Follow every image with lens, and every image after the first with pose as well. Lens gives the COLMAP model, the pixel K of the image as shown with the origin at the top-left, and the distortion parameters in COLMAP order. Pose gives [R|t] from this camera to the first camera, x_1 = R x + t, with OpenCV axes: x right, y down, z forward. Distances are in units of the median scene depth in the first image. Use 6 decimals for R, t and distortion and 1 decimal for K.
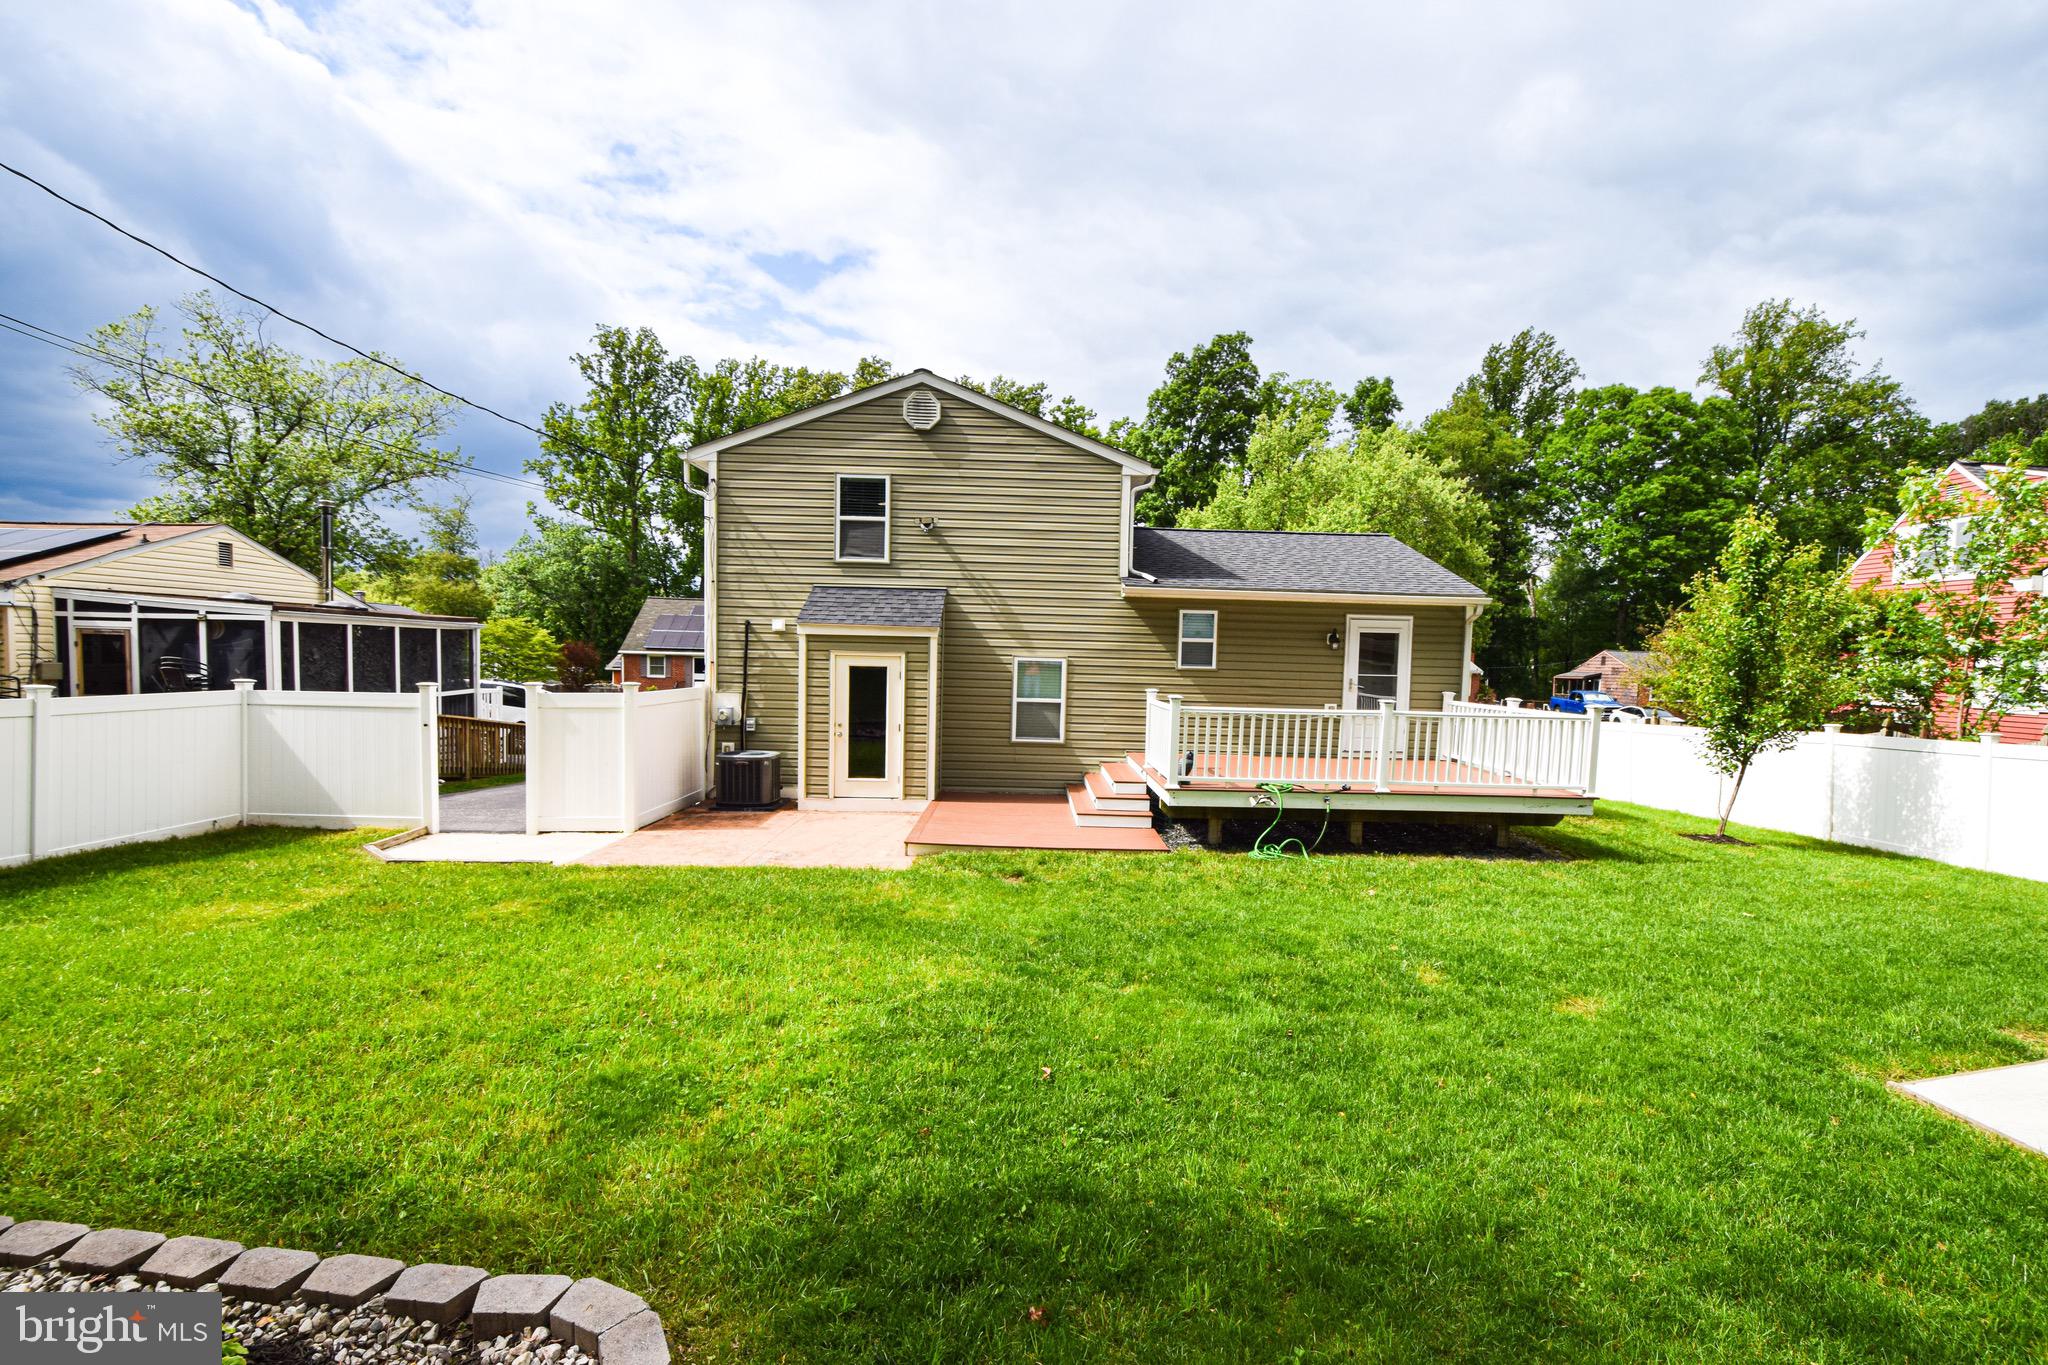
lens RADIAL K [[897.4, 0, 1015.3], [0, 897.4, 691.3], [0, 0, 1]] dist [0.004423, -0.015364]
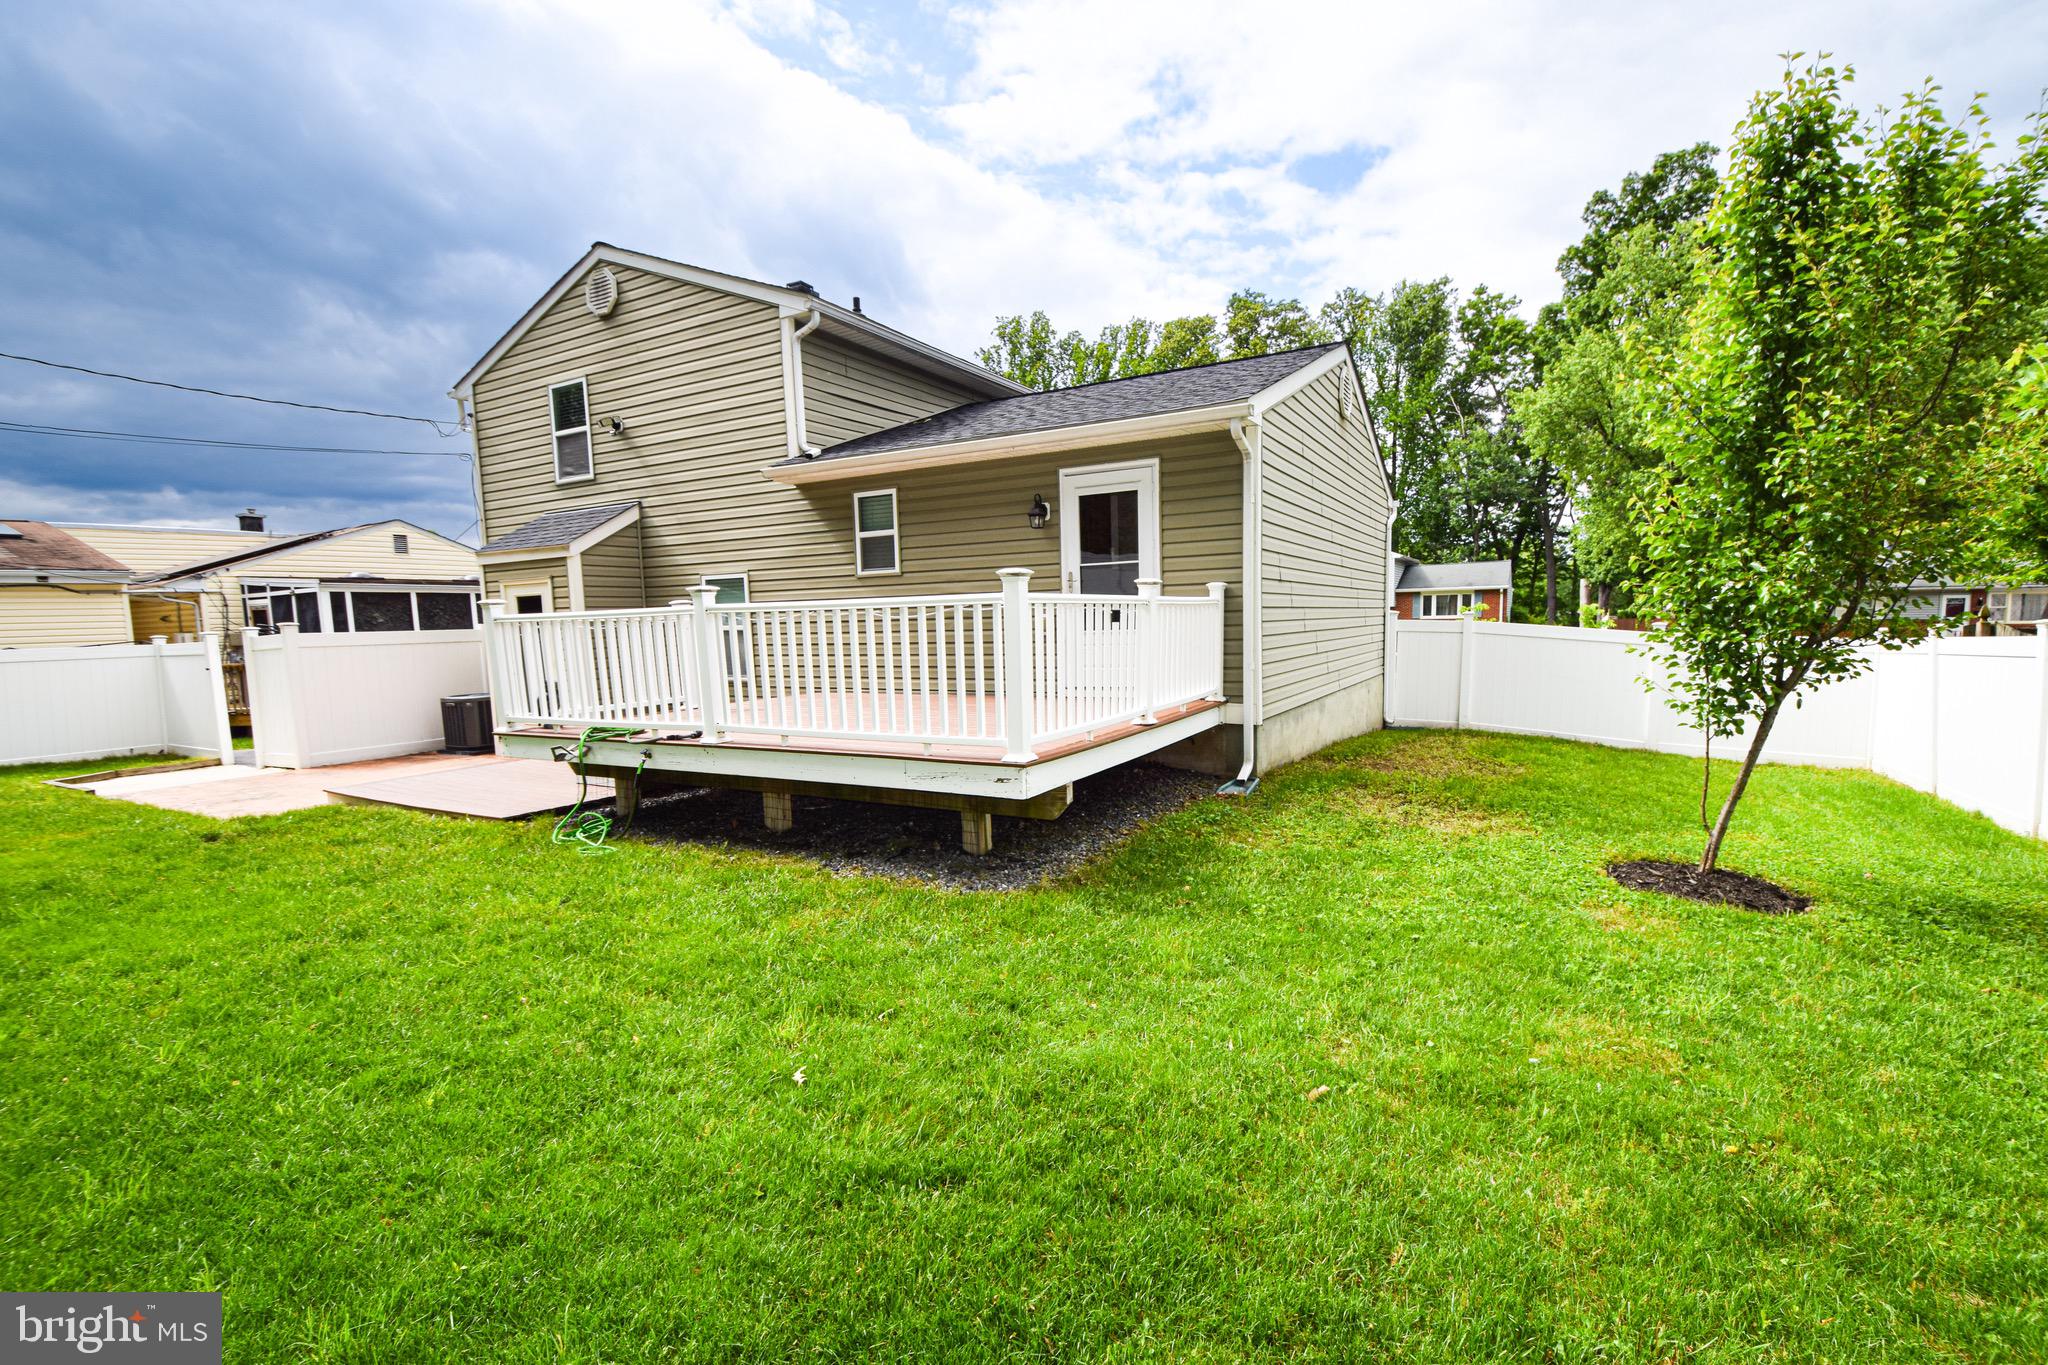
lens RADIAL K [[897.4, 0, 1027.9], [0, 897.4, 695.0], [0, 0, 1]] dist [0.004423, -0.015364]
pose [[0.870611, -0.005846, -0.491938, 0.653009], [0.026003, 0.999078, 0.034147, 0.048972], [0.491285, -0.042521, 0.869960, 0.437978]]
